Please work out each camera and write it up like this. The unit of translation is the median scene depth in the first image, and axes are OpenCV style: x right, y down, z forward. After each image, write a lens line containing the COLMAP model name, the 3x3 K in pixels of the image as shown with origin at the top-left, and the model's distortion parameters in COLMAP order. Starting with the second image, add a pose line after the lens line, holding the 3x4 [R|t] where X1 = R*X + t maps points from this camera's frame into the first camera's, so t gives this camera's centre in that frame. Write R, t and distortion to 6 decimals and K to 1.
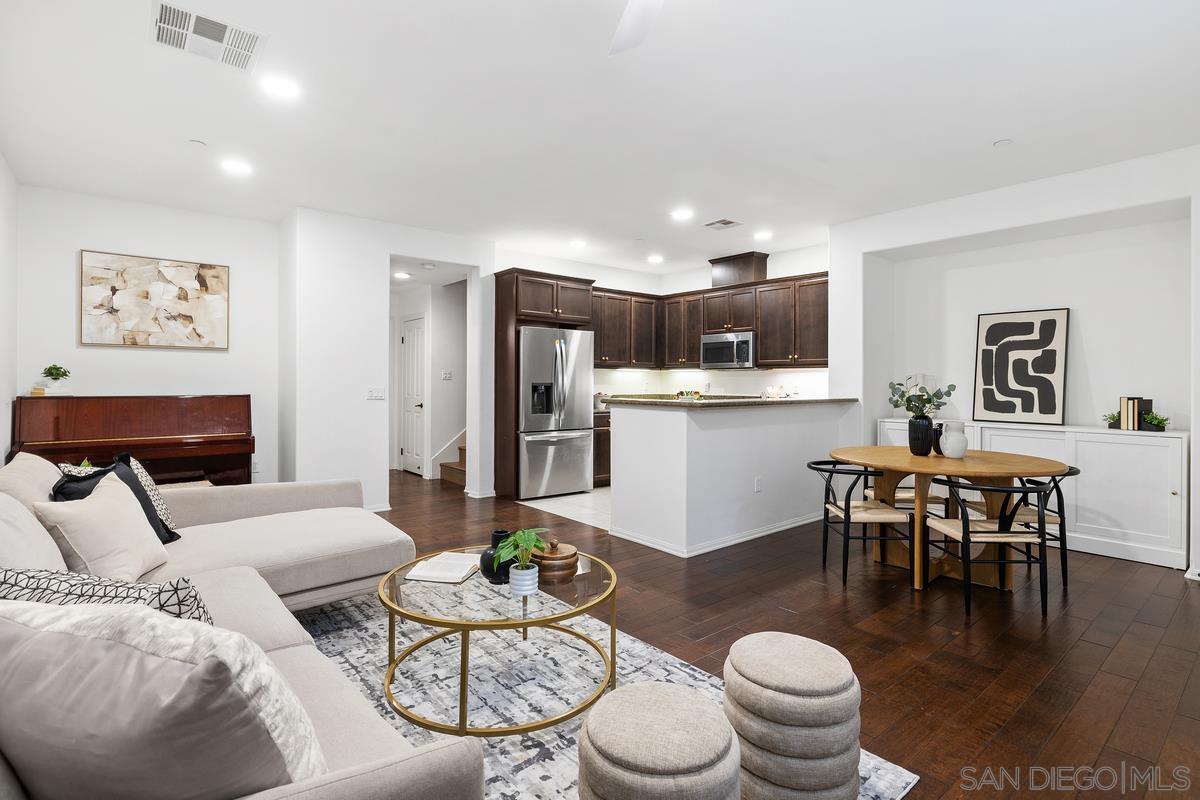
lens RADIAL K [[576.6, 0, 600.6], [0, 576.6, 381.7], [0, 0, 1]] dist [-0.002033, -0.000493]
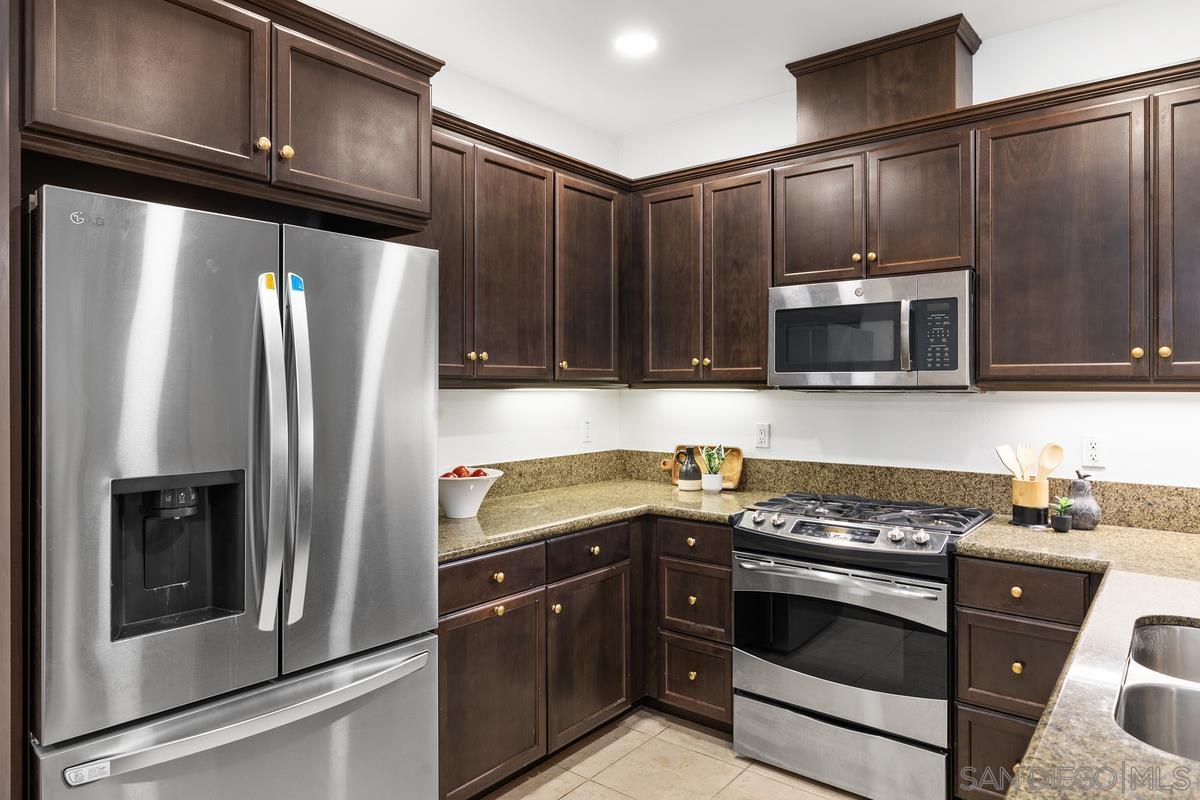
lens RADIAL K [[728.2, 0, 599.0], [0, 728.2, 385.5], [0, 0, 1]] dist [-0.003568, -0.001087]
pose [[0.980219, -0.005242, 0.197847, -0.007450], [0.005166, 0.999986, 0.000898, -0.034994], [-0.197849, 0.000142, 0.980233, 0.861836]]
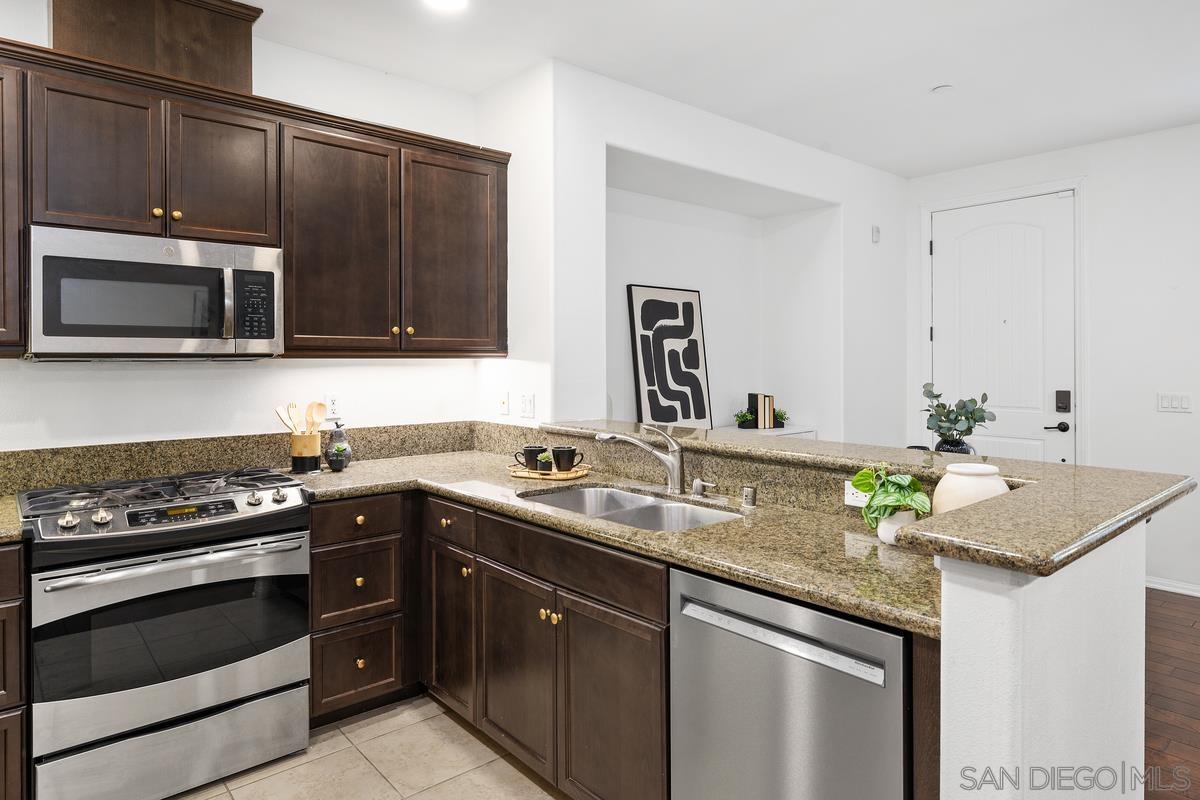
lens RADIAL K [[708.9, 0, 608.7], [0, 708.9, 358.9], [0, 0, 1]] dist [-0.000180, 0.000262]
pose [[-0.022505, -0.004922, 0.999735, -0.204728], [0.002031, 0.999986, 0.004969, -0.031230], [-0.999745, 0.002143, -0.022494, 1.066033]]
